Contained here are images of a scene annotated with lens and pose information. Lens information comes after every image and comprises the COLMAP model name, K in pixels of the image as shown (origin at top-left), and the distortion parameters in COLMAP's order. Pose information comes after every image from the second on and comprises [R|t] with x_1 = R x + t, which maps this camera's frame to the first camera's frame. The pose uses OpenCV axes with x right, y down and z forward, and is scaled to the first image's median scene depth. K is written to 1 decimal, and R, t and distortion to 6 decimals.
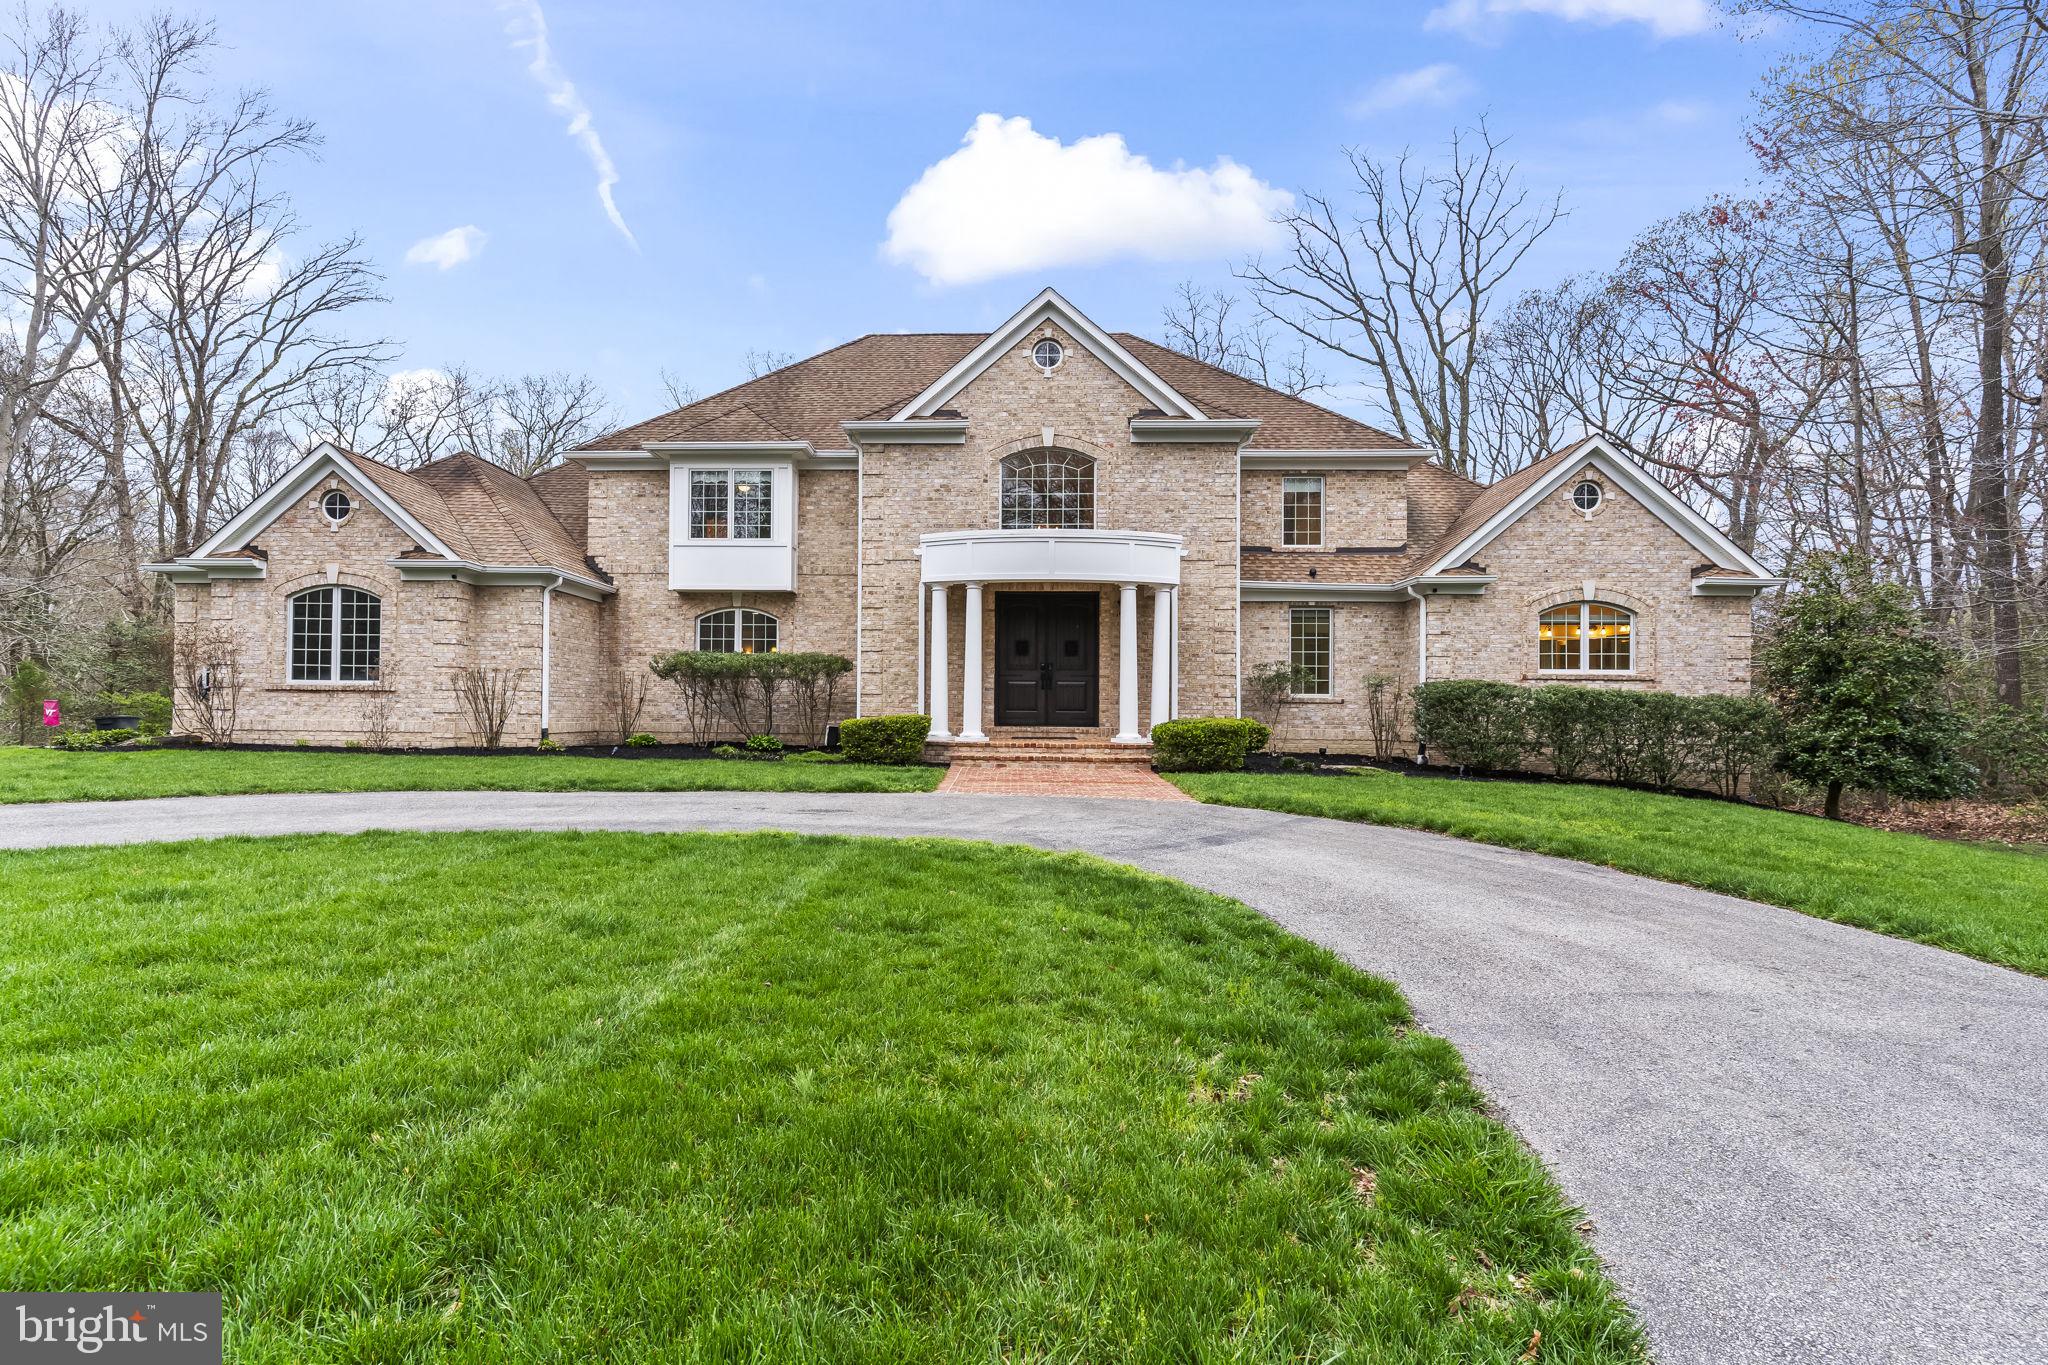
lens RADIAL K [[1031.0, 0, 1016.8], [0, 1031.0, 722.0], [0, 0, 1]] dist [0.000530, 0.000041]
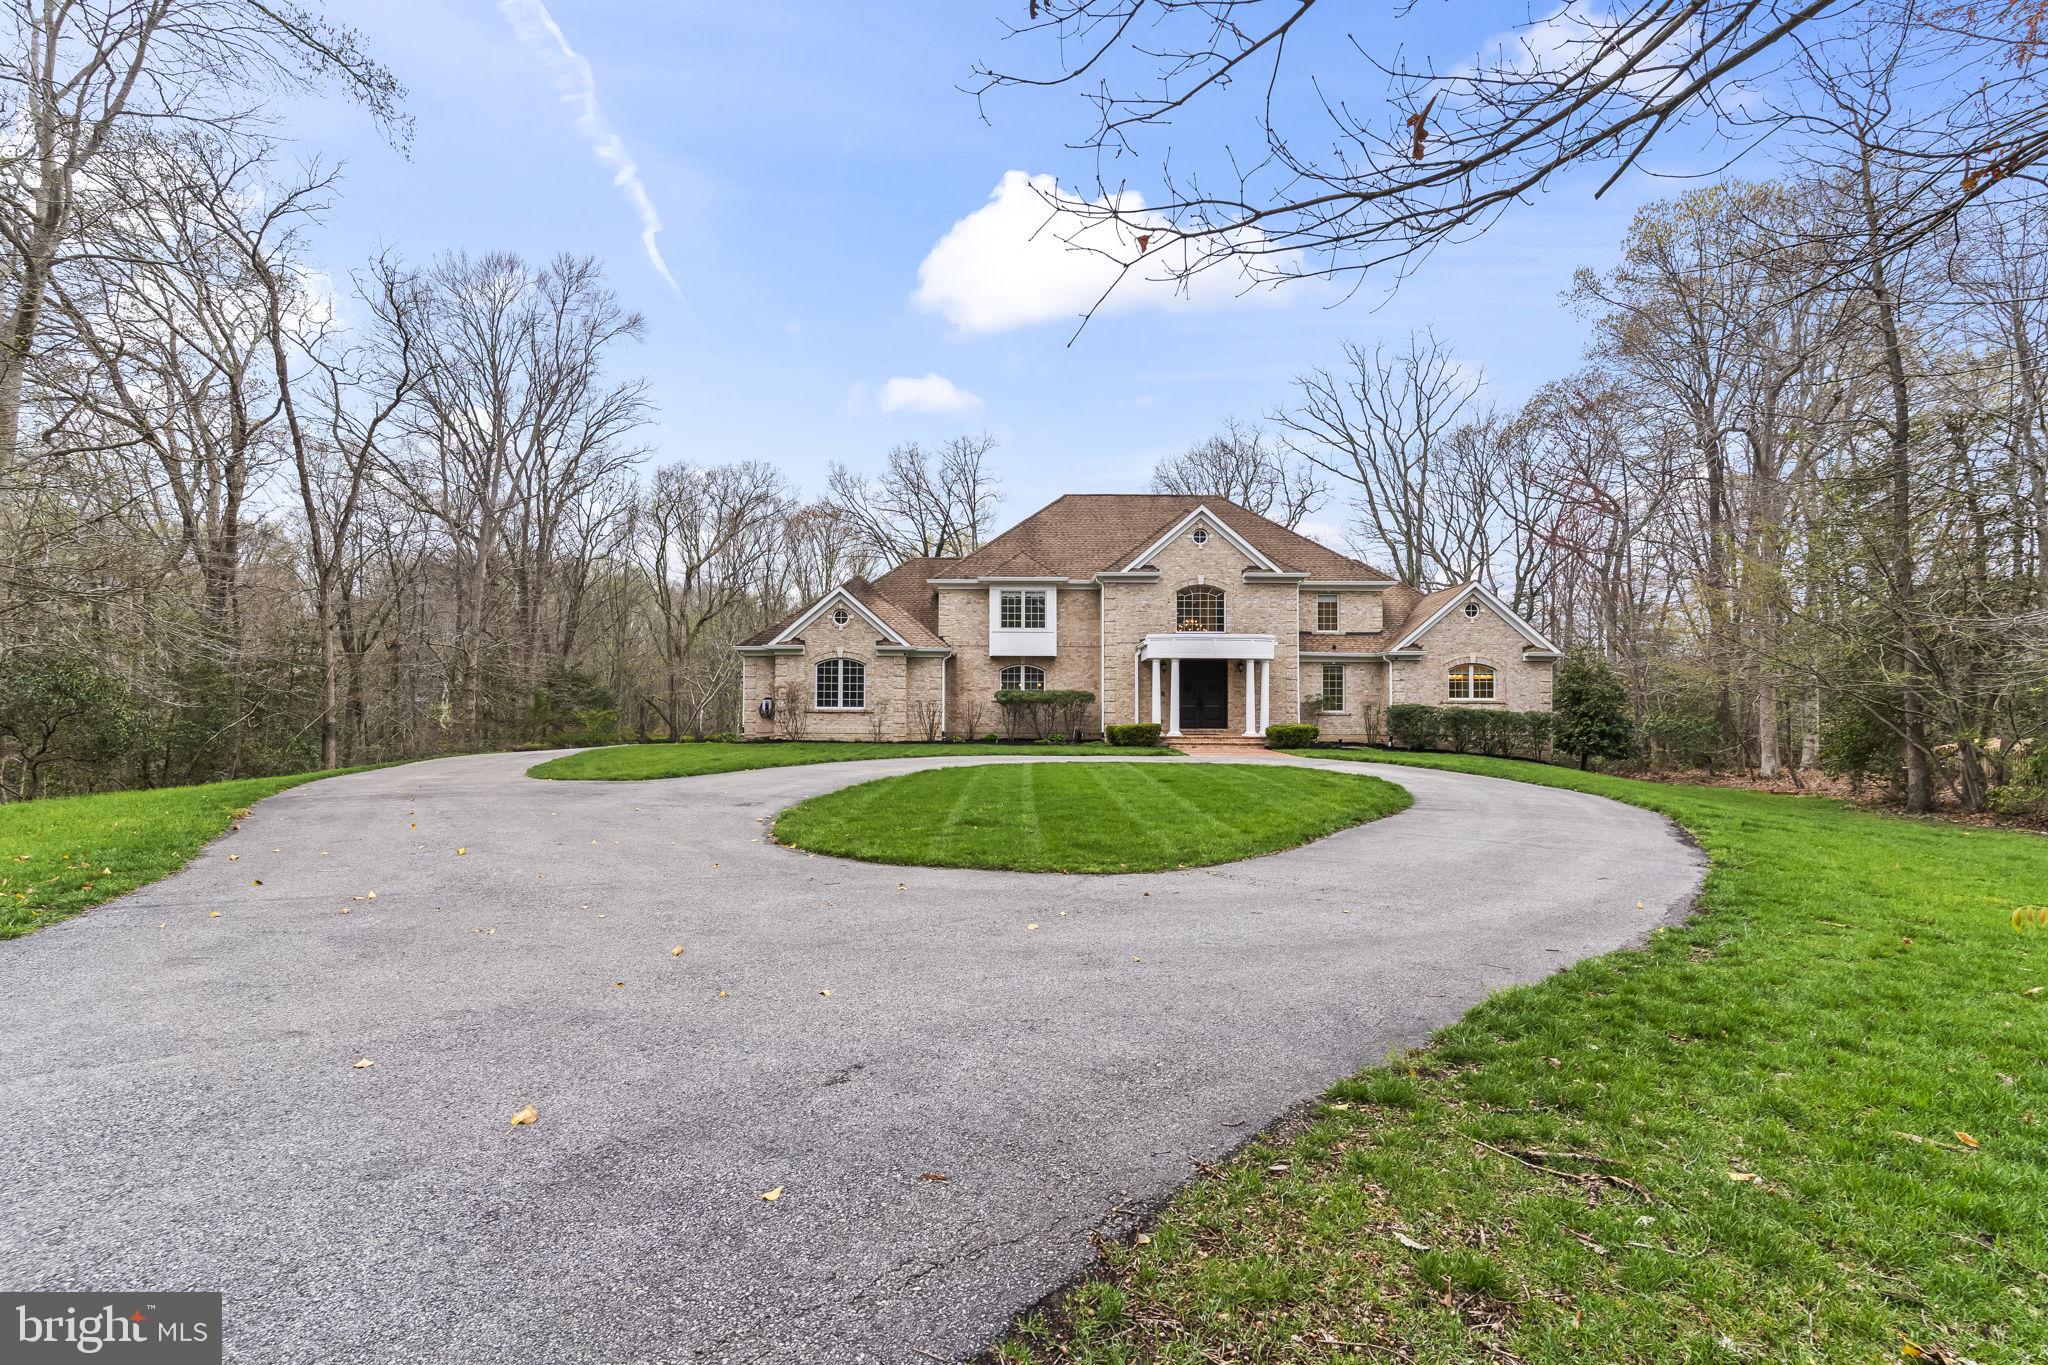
lens RADIAL K [[1083.8, 0, 1028.9], [0, 1083.8, 724.7], [0, 0, 1]] dist [-0.006240, -0.000693]
pose [[0.998997, -0.006066, 0.044372, -0.387451], [0.006042, 0.999982, 0.000673, -0.006044], [-0.044375, -0.000404, 0.999015, -1.031412]]
